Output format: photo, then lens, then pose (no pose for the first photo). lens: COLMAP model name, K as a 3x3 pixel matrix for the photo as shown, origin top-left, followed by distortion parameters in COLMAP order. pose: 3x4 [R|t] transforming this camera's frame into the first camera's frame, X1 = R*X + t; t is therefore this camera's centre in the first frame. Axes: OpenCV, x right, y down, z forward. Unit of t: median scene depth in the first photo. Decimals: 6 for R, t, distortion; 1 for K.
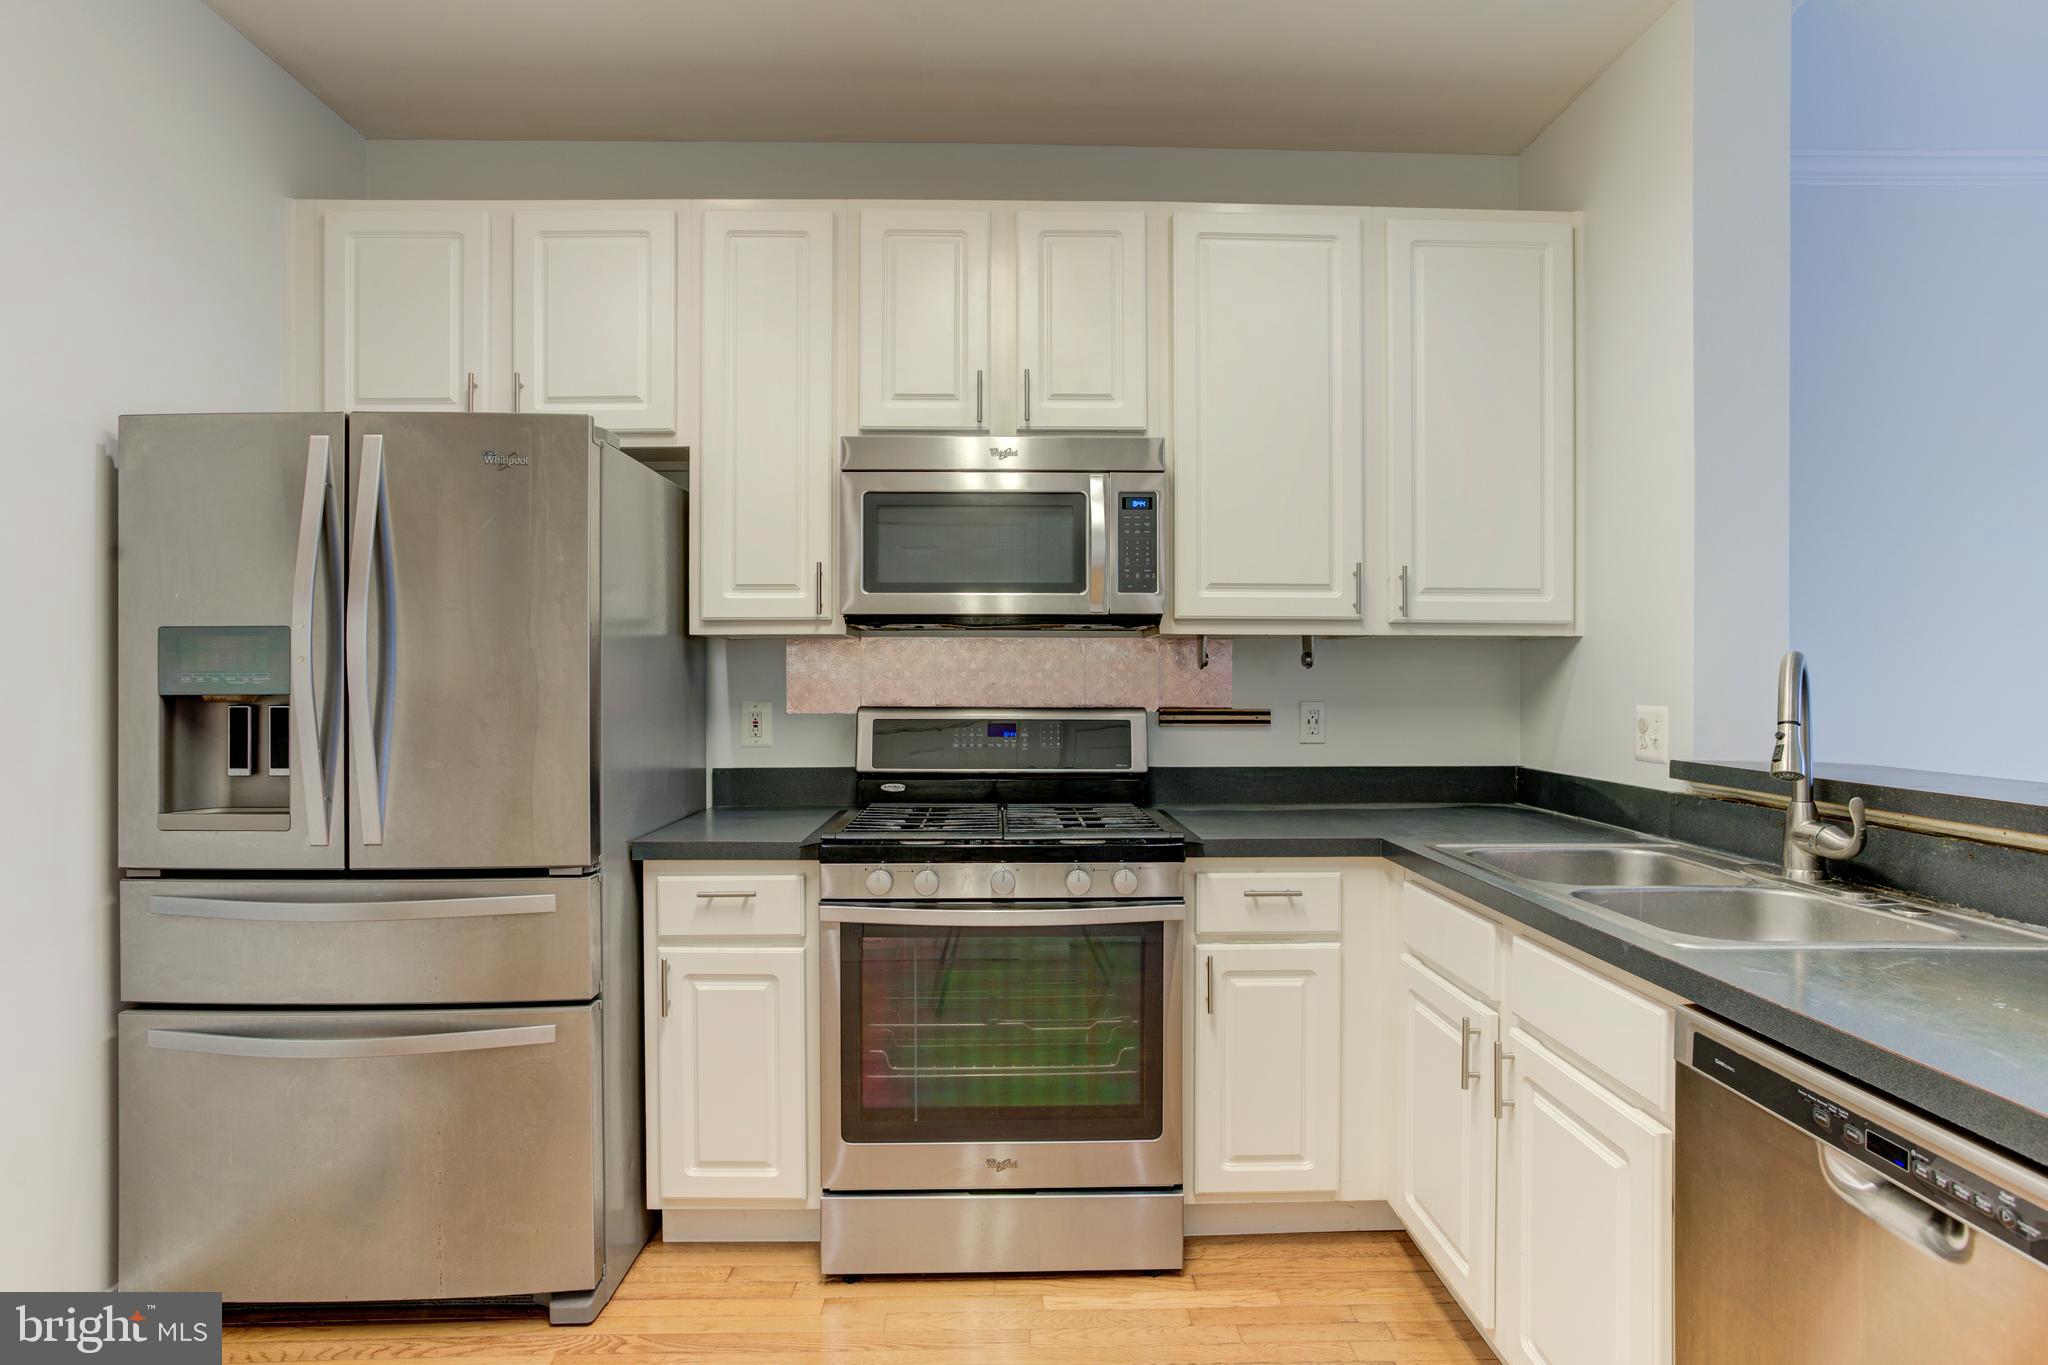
lens RADIAL K [[1068.3, 0, 1047.4], [0, 1068.3, 681.2], [0, 0, 1]] dist [-0.049586, 0.042993]
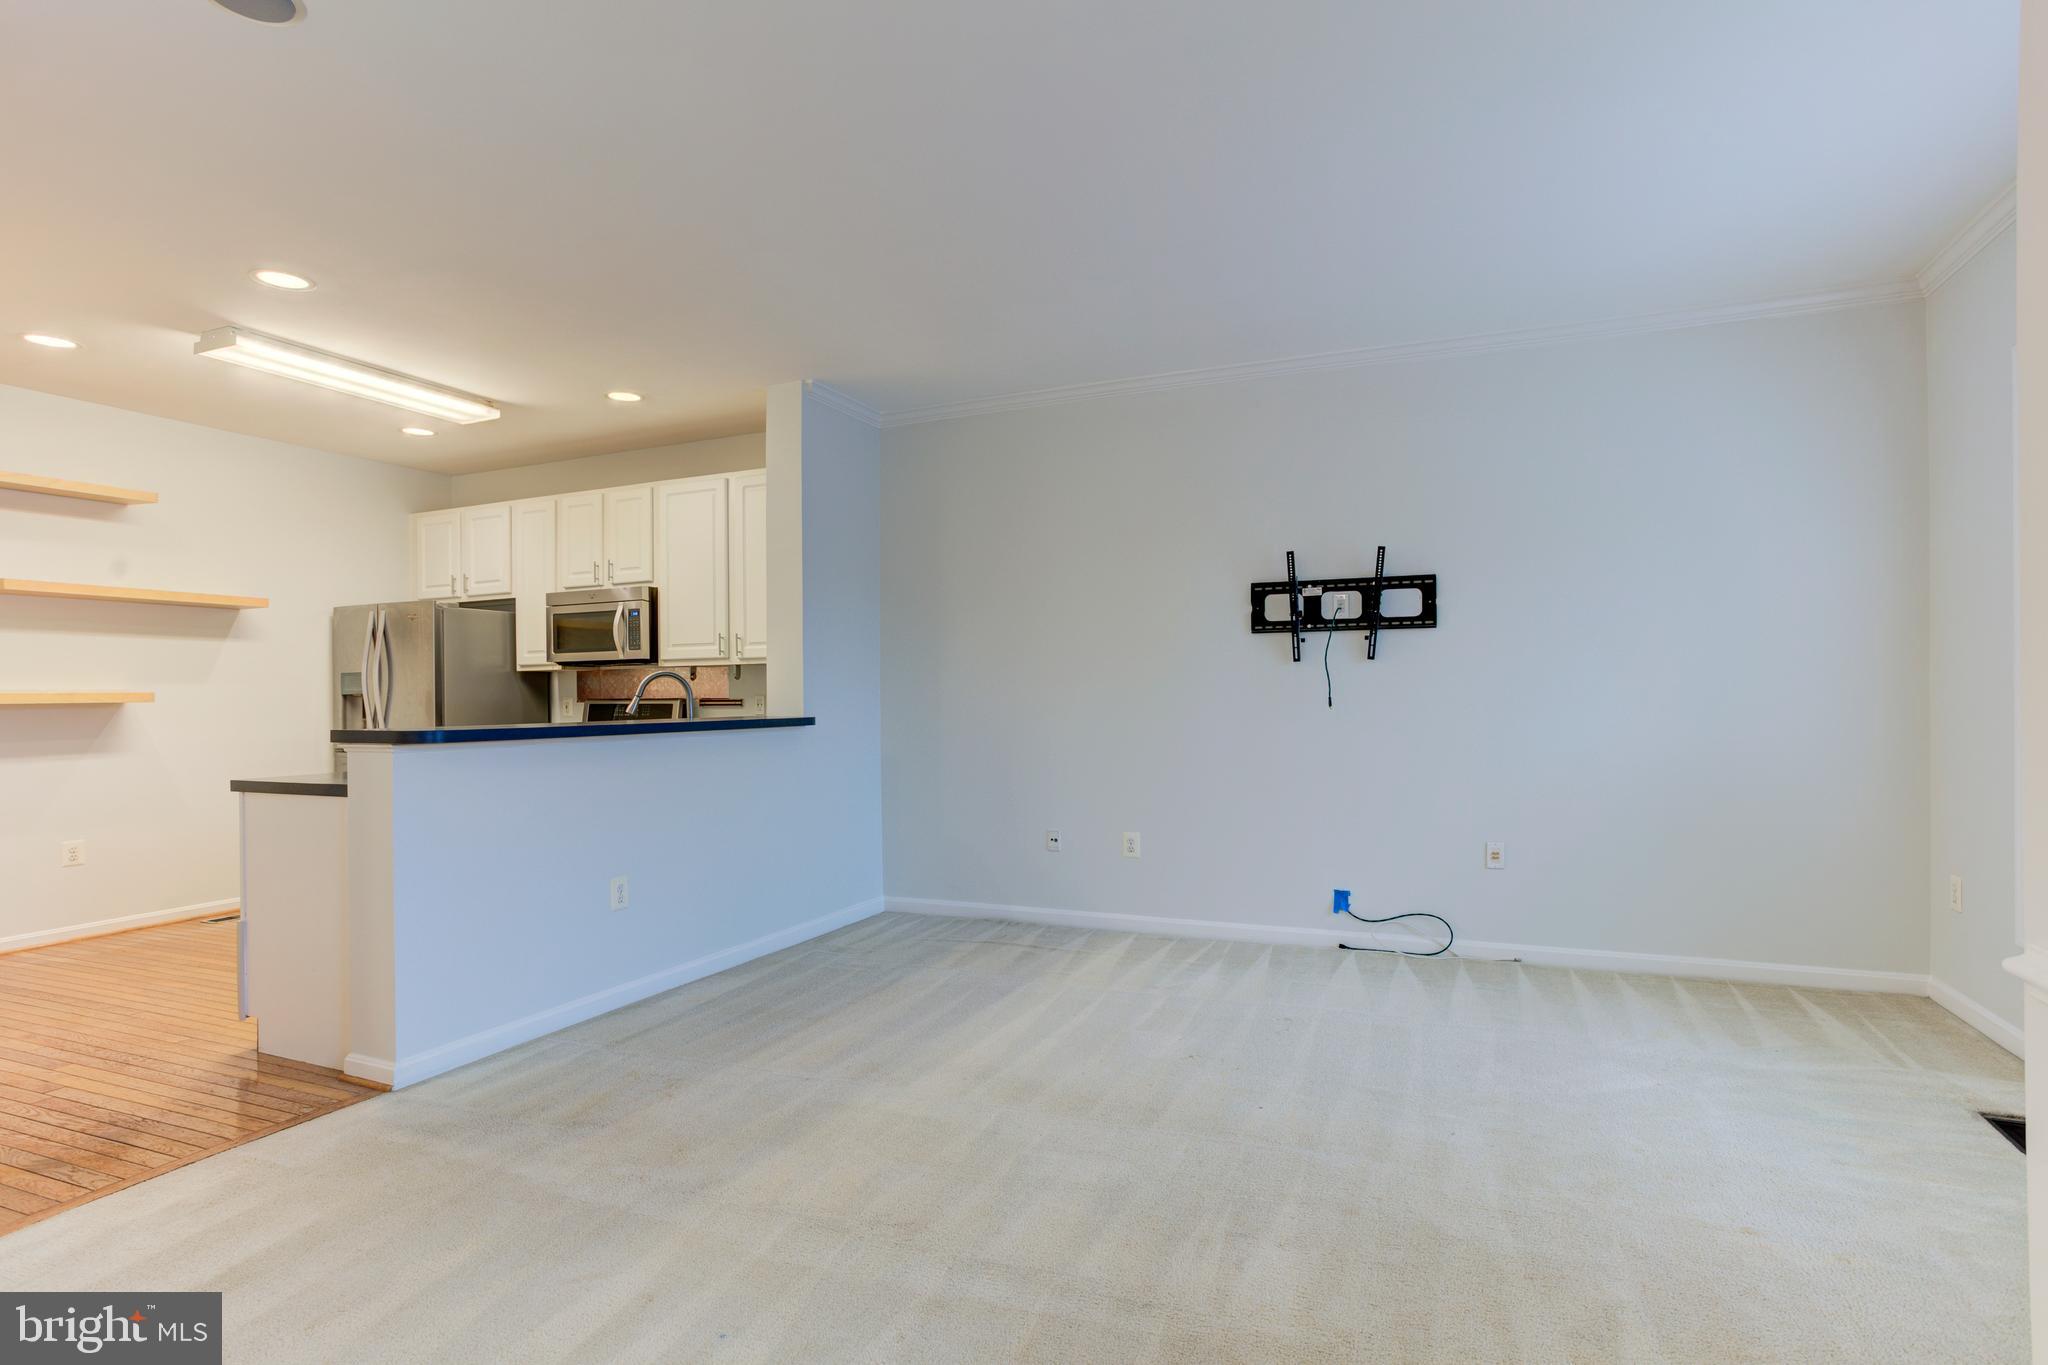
lens RADIAL K [[1019.4, 0, 1022.7], [0, 1019.4, 695.2], [0, 0, 1]] dist [-0.046633, 0.037072]
pose [[0.908397, -0.010965, -0.417964, 1.861604], [0.010083, 0.999940, -0.004318, 0.039248], [0.417986, -0.000292, 0.908453, -0.732354]]
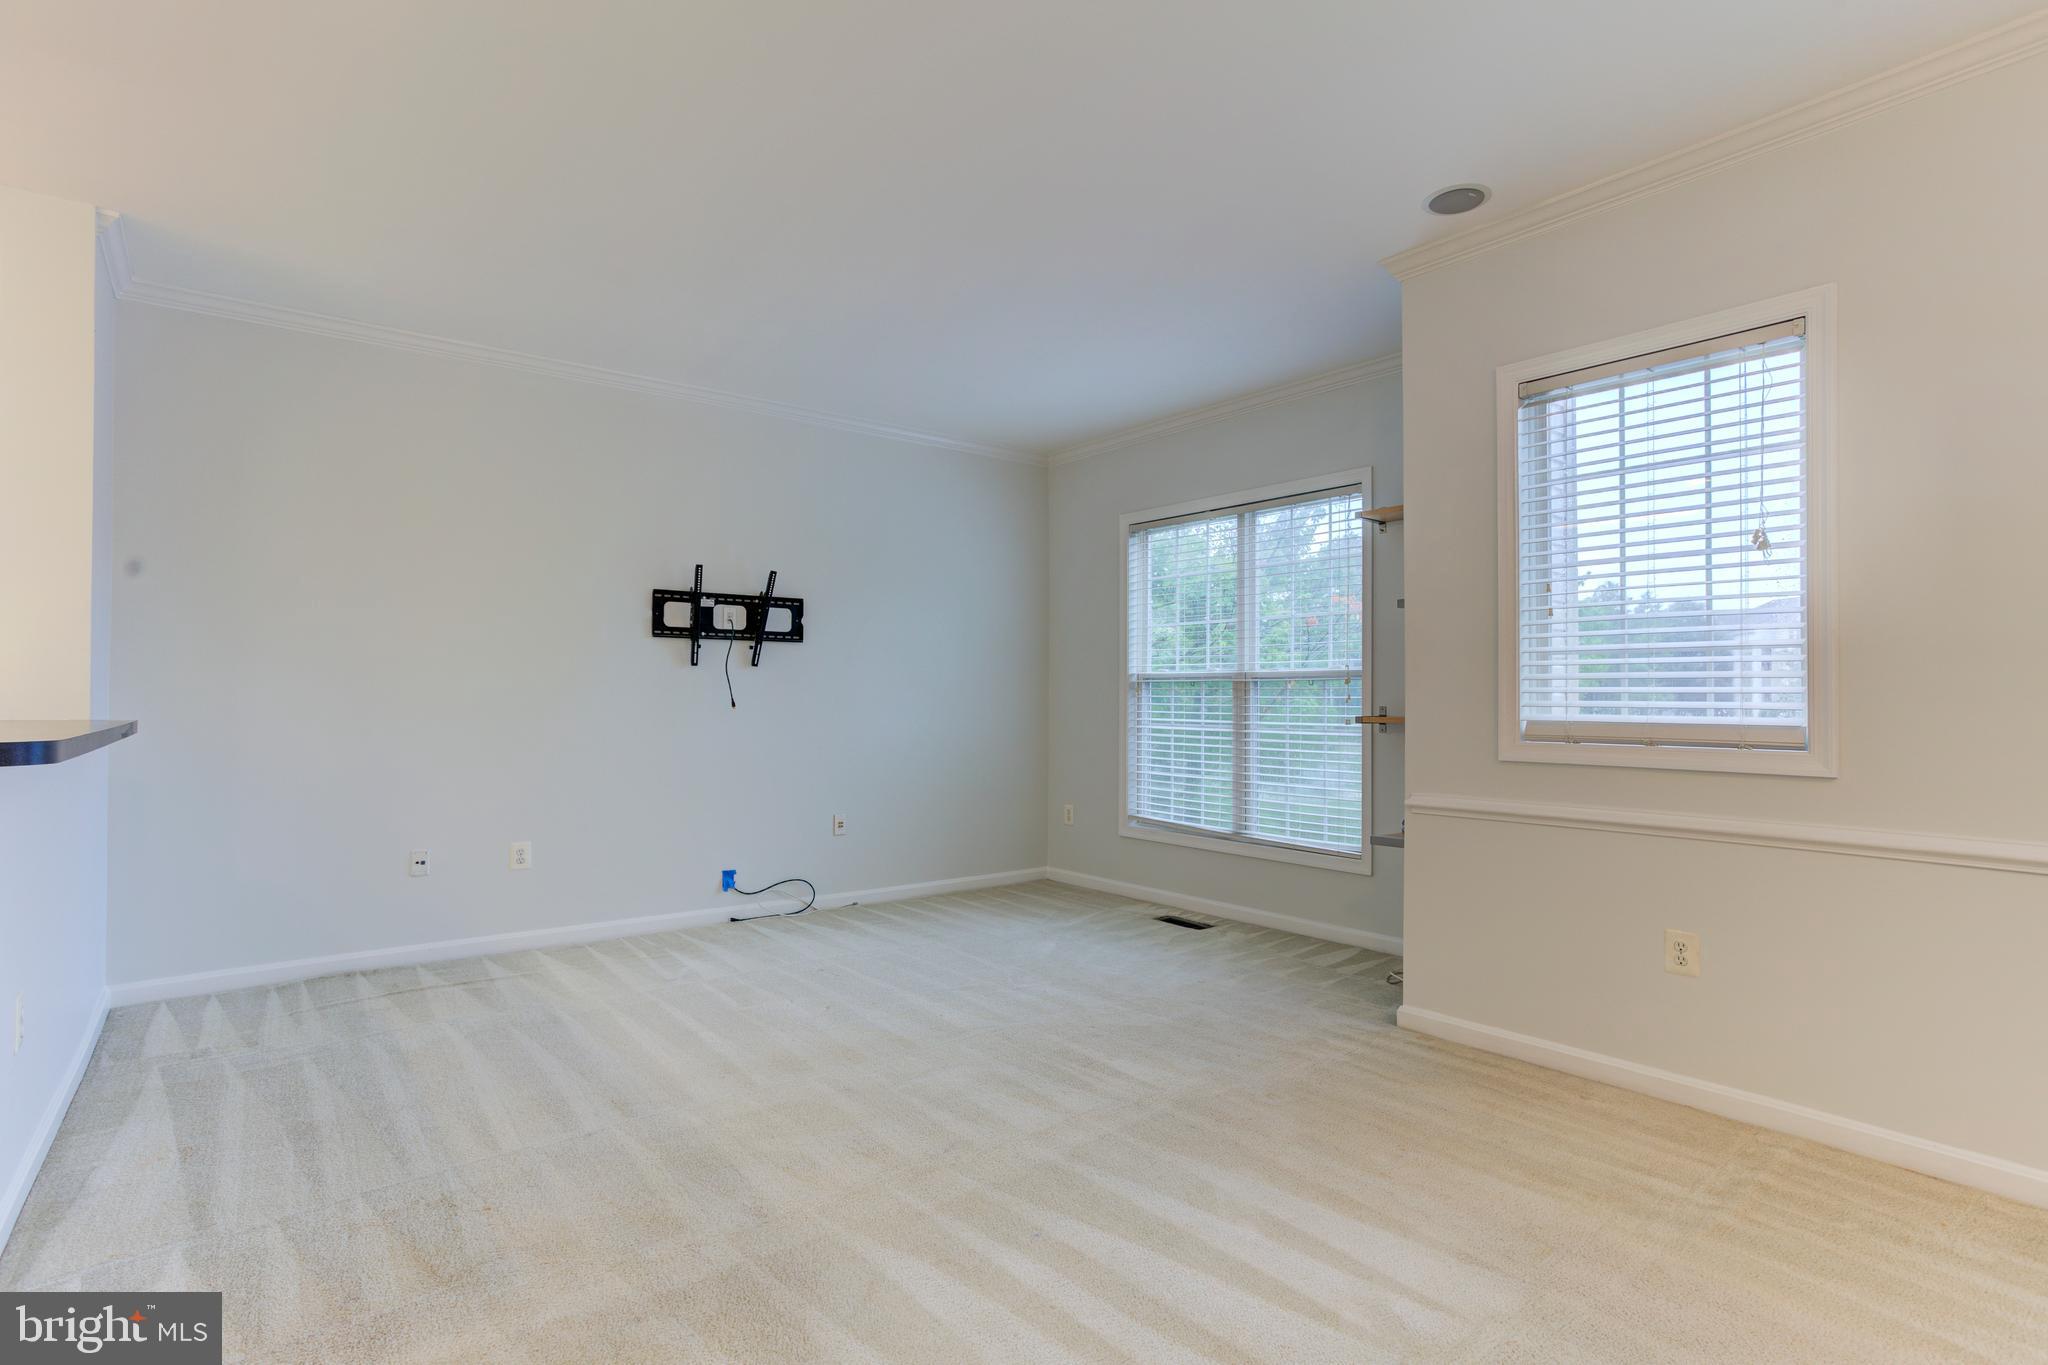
lens RADIAL K [[1001.7, 0, 1042.3], [0, 1001.7, 680.3], [0, 0, 1]] dist [-0.045605, 0.033786]
pose [[0.805874, 0.010076, 0.592001, 0.865605], [0.000576, 0.999841, -0.017802, 0.039661], [-0.592087, 0.014687, 0.805741, -0.850350]]
